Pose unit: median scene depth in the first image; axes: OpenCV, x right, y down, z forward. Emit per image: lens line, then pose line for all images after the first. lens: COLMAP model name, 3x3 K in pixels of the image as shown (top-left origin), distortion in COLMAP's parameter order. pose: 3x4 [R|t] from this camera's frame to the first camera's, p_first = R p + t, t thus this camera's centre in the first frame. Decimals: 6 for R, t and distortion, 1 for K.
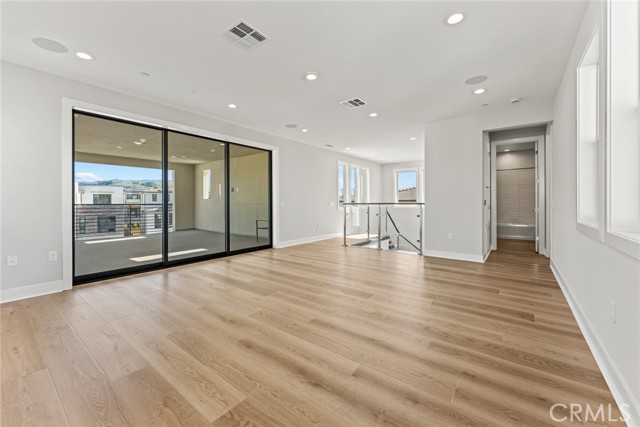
lens RADIAL K [[257.4, 0, 327.6], [0, 257.4, 202.5], [0, 0, 1]] dist [0.004971, -0.001233]
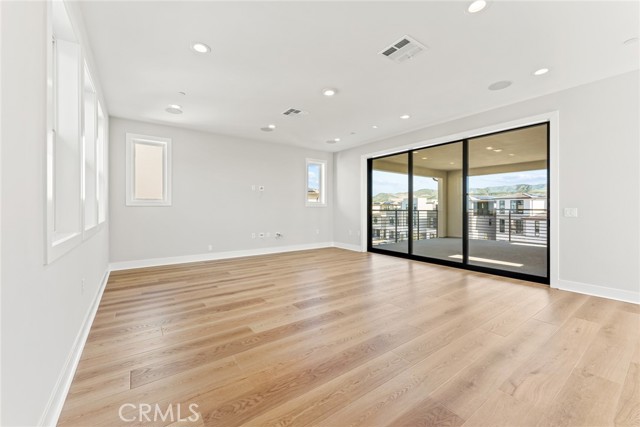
lens RADIAL K [[257.4, 0, 314.3], [0, 257.4, 209.7], [0, 0, 1]] dist [0.004971, -0.001233]
pose [[-0.310536, 0.007291, -0.950534, 0.928601], [0.002637, 0.999973, 0.006808, -0.001791], [0.950558, -0.000393, -0.310547, 1.193517]]
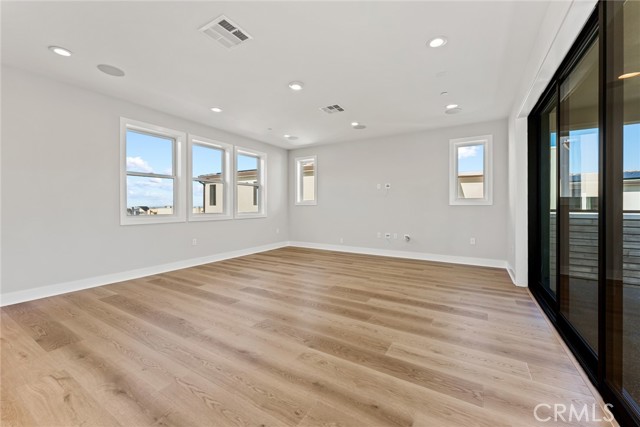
lens RADIAL K [[257.4, 0, 322.7], [0, 257.4, 205.1], [0, 0, 1]] dist [0.004971, -0.001233]
pose [[-0.995750, -0.001111, -0.092088, -0.065697], [-0.000330, 0.999964, -0.008500, 0.001014], [0.092094, -0.008434, -0.995715, 1.917782]]
